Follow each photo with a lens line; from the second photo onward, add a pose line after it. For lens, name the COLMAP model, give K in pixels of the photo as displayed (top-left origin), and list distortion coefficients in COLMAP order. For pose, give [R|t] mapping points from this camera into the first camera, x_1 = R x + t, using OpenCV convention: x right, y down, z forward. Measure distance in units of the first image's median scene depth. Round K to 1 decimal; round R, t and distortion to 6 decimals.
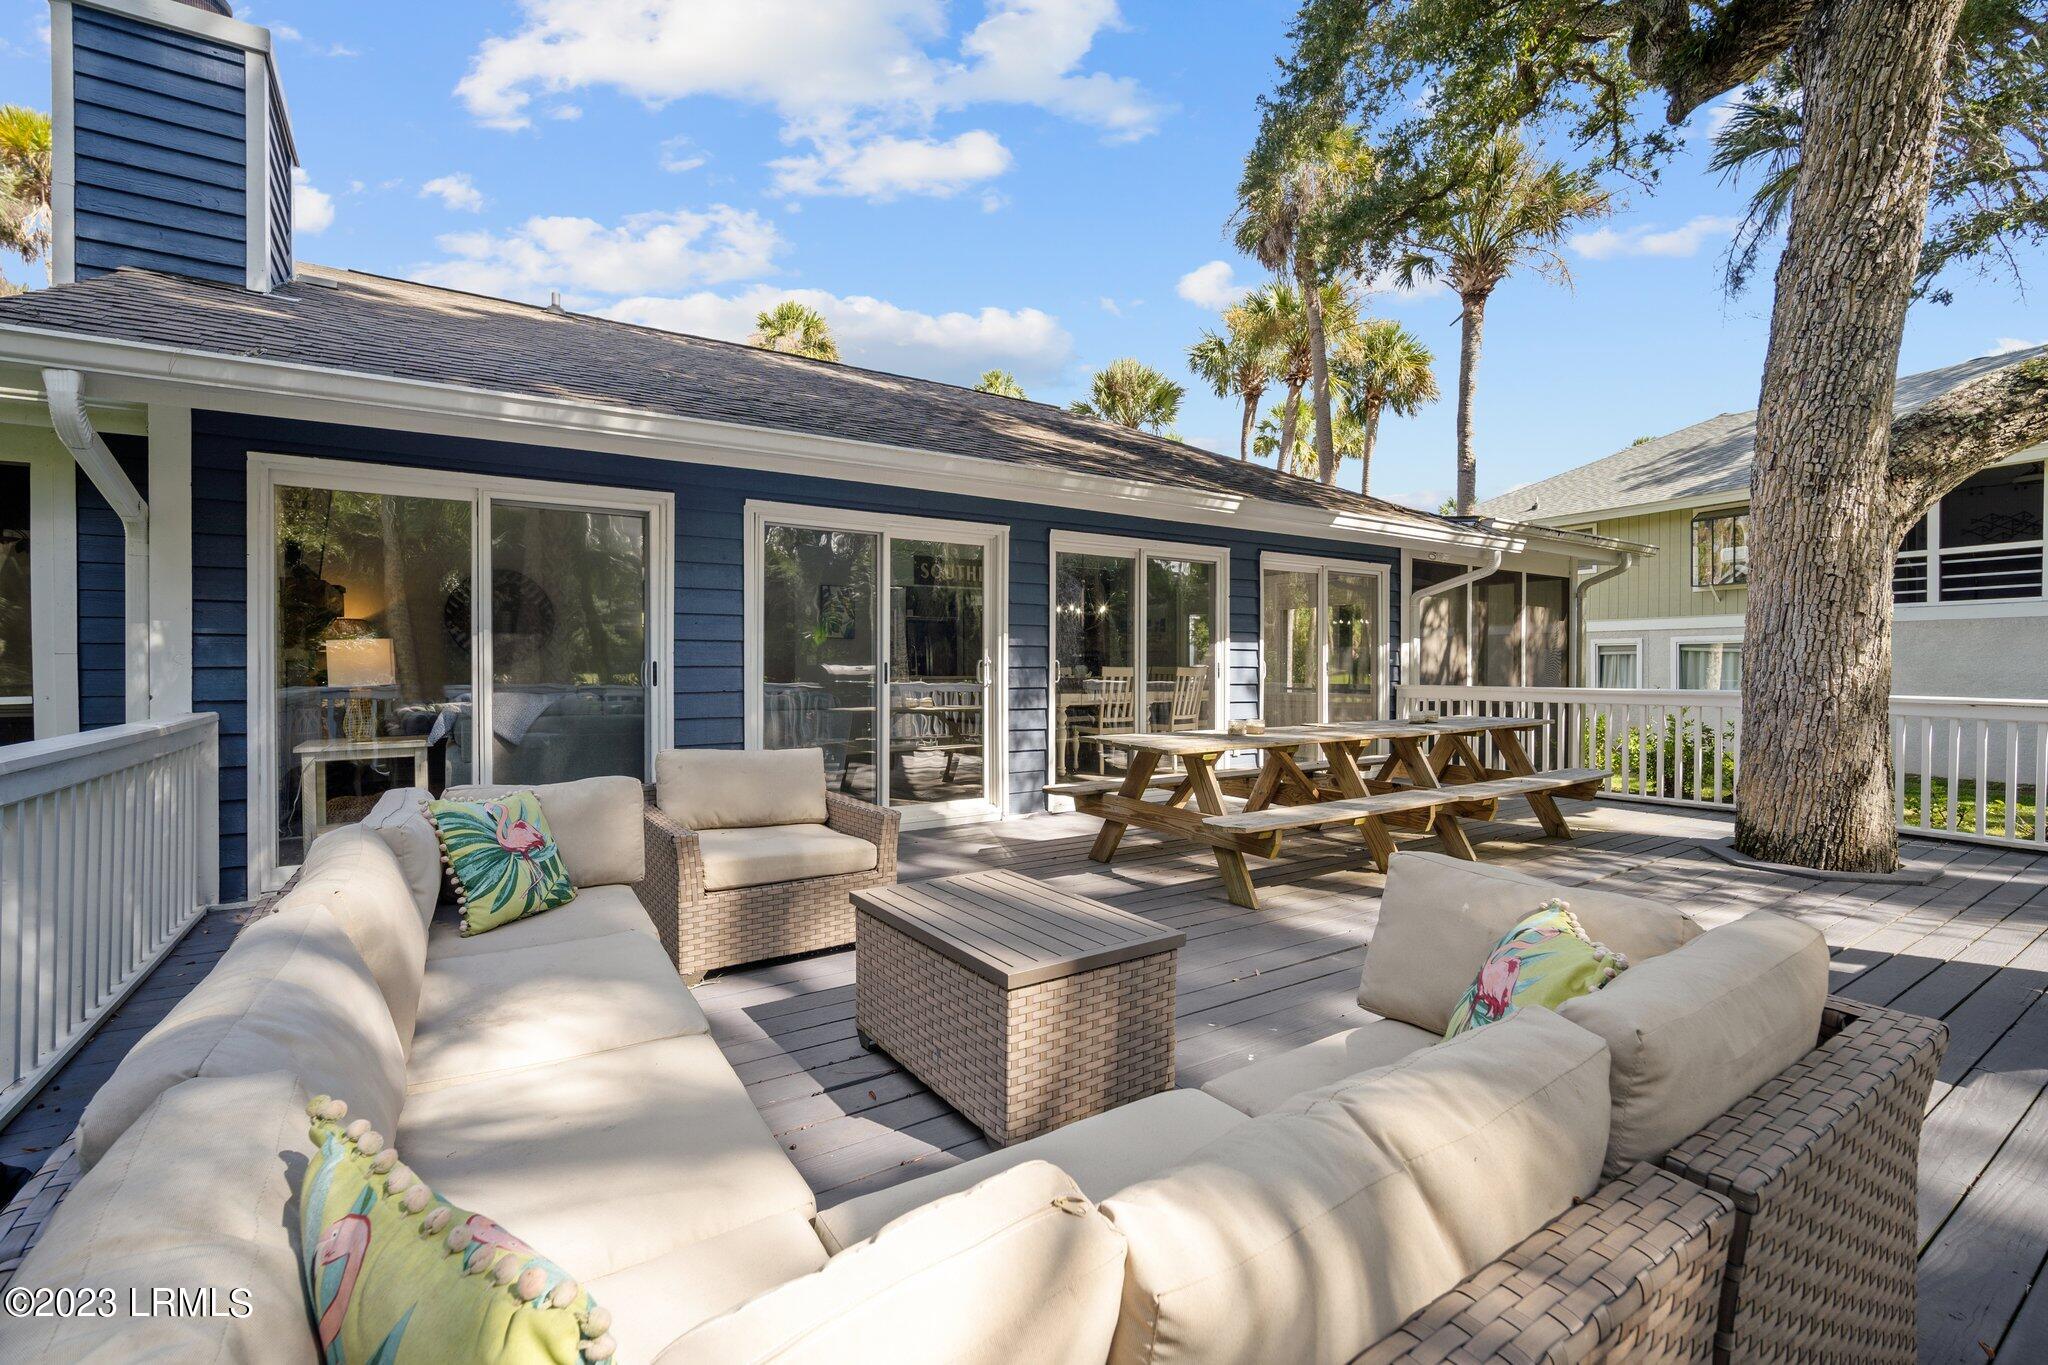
lens RADIAL K [[873.4, 0, 1024.0], [0, 873.4, 682.5], [0, 0, 1]] dist [-0.002656, -0.000306]
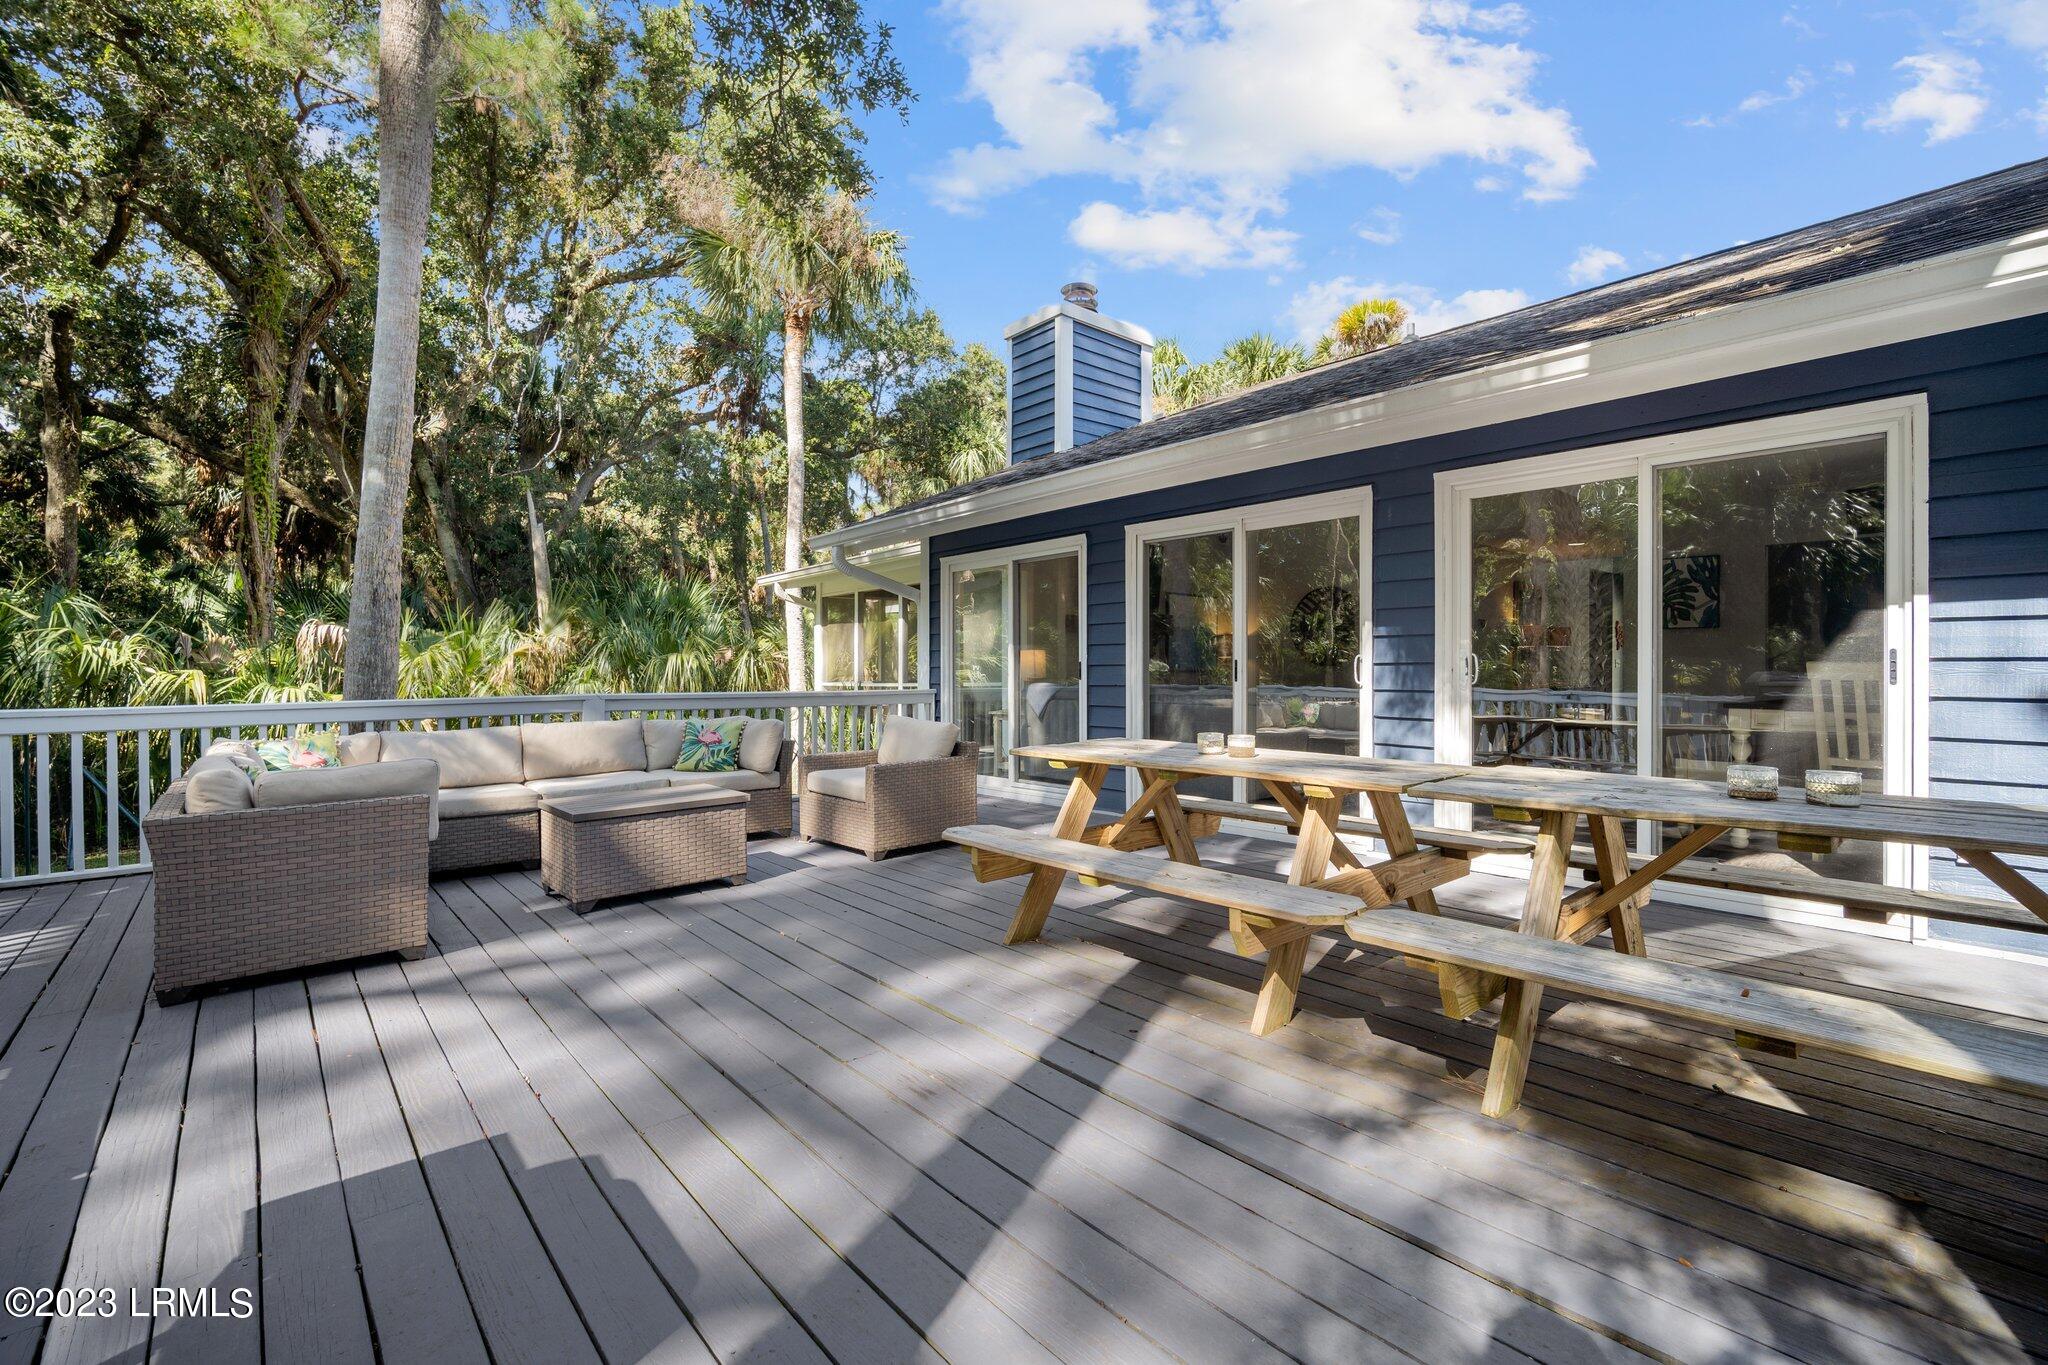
lens RADIAL K [[907.5, 0, 980.2], [0, 907.5, 674.8], [0, 0, 1]] dist [0.000925, 0.000015]
pose [[0.079207, 0.014556, -0.996752, 0.763421], [0.001151, 0.999891, 0.014693, -0.020411], [0.996858, -0.002311, 0.079182, 0.587323]]
